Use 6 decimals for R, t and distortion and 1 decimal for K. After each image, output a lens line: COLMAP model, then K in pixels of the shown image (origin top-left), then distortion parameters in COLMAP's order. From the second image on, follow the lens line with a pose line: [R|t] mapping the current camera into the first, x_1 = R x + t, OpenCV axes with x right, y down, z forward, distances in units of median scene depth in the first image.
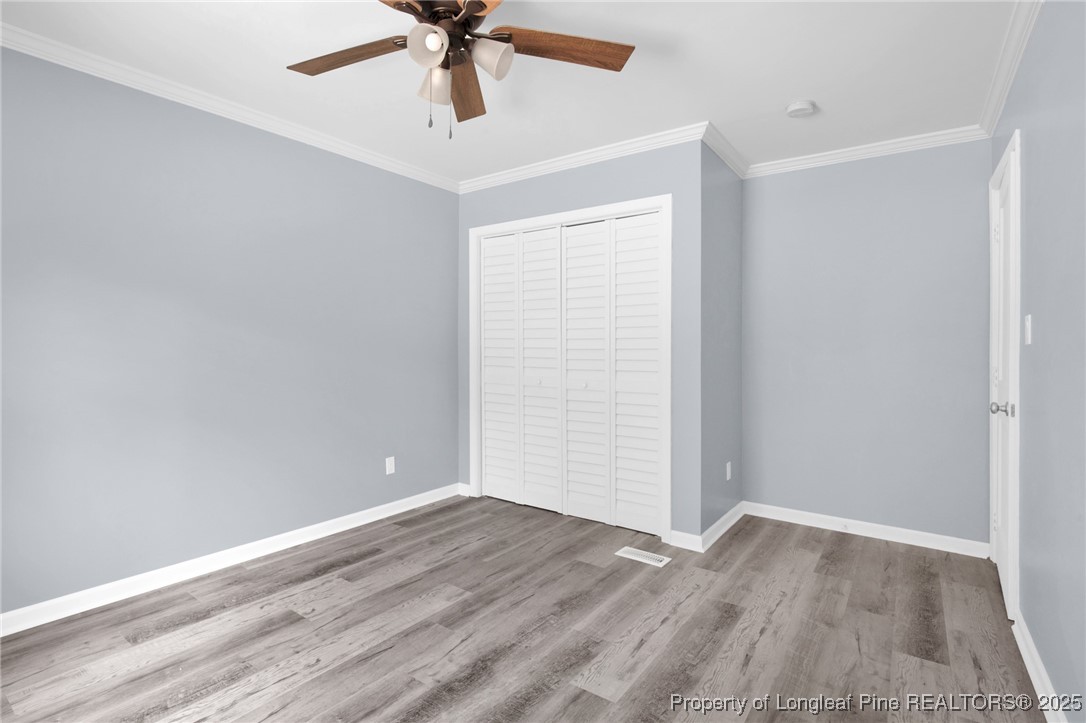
lens RADIAL K [[527.1, 0, 551.4], [0, 527.1, 354.3], [0, 0, 1]] dist [-0.013588, 0.000130]
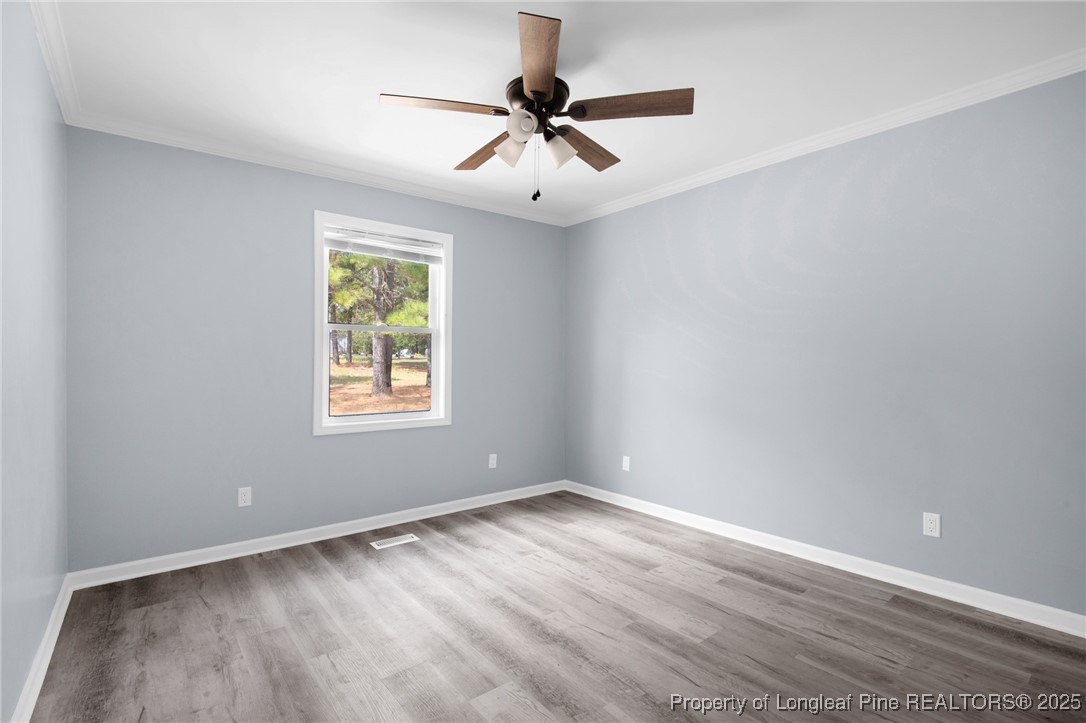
lens RADIAL K [[527.1, 0, 551.8], [0, 527.1, 364.5], [0, 0, 1]] dist [-0.013588, 0.000130]
pose [[-0.270856, 0.001888, -0.962618, 0.763282], [-0.009480, 0.999944, 0.004628, -0.007724], [0.962573, 0.010380, -0.270824, 1.013965]]
